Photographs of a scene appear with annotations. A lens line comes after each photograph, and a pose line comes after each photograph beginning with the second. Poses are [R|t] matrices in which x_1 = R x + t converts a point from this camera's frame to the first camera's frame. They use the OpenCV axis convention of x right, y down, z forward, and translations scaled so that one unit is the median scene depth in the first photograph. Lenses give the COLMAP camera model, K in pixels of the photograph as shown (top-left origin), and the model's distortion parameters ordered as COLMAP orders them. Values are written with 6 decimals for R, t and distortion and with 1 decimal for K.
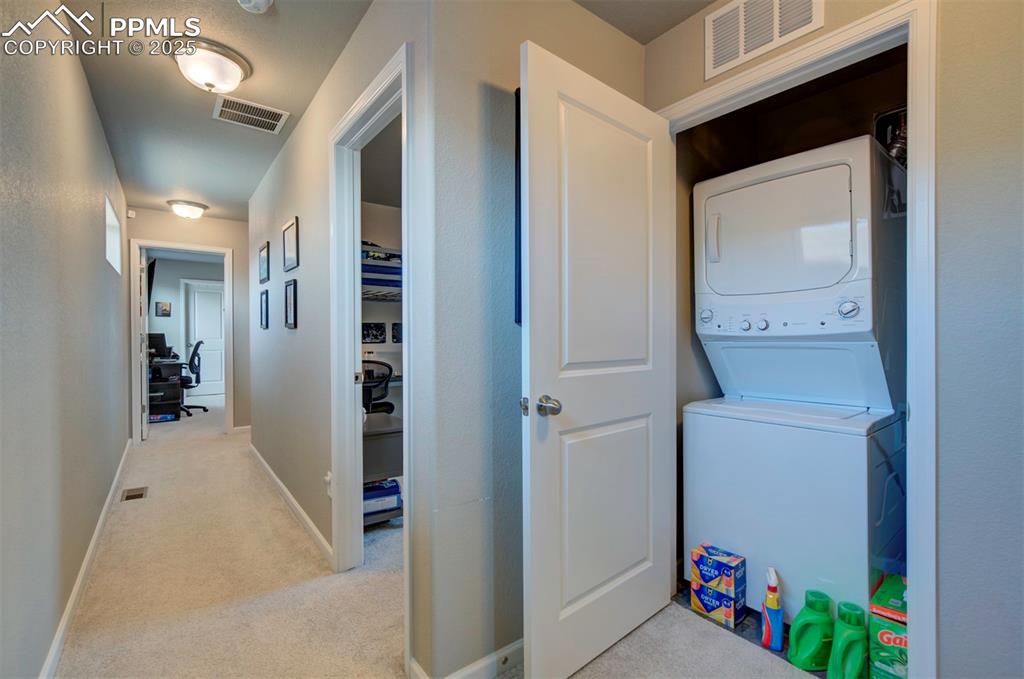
lens RADIAL K [[455.9, 0, 512.0], [0, 455.9, 339.5], [0, 0, 1]] dist [0.009757, 0.001199]
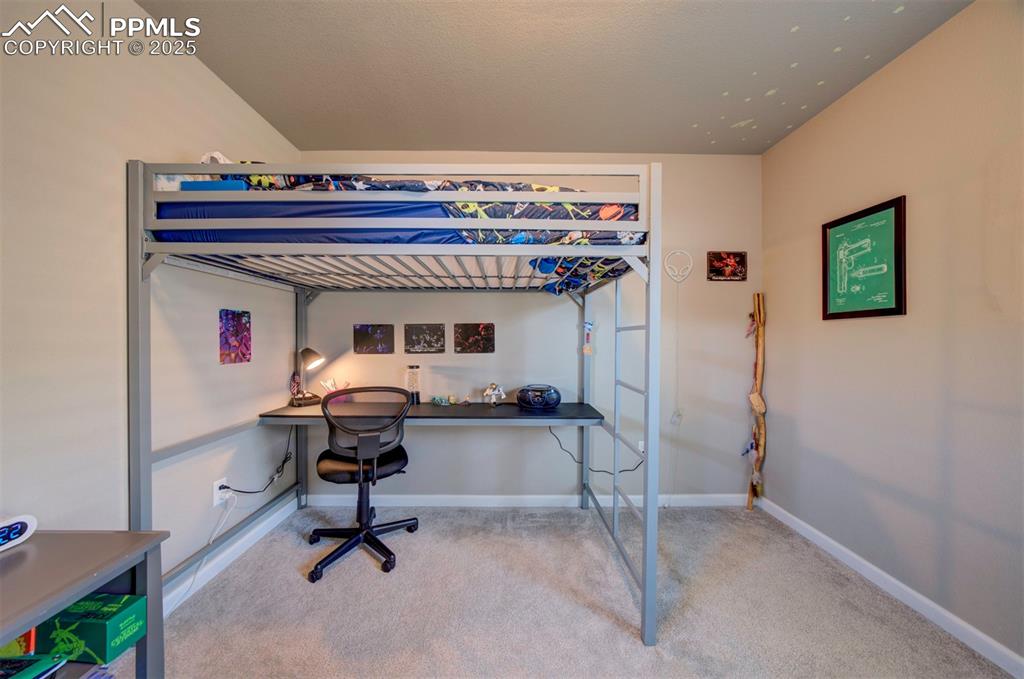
lens RADIAL K [[332.4, 0, 512.0], [0, 332.4, 339.5], [0, 0, 1]] dist [-0.009021, 0.000033]
pose [[0.810370, 0.001299, -0.585917, 0.097828], [-0.005257, 0.999973, -0.005053, -0.010681], [0.585895, 0.007175, 0.810355, 0.670994]]
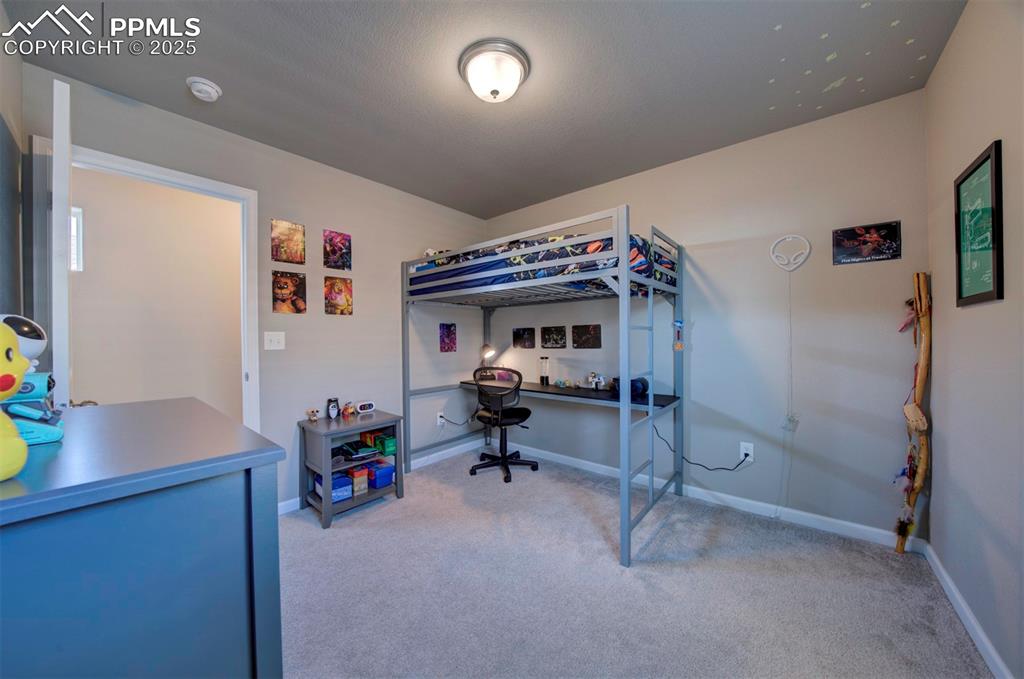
lens RADIAL K [[356.2, 0, 512.0], [0, 356.2, 339.5], [0, 0, 1]] dist [-0.023691, -0.000030]
pose [[0.227749, -0.000296, -0.973720, 0.389023], [0.002448, 0.999997, 0.000269, -0.010299], [0.973717, -0.002445, 0.227749, 0.753370]]
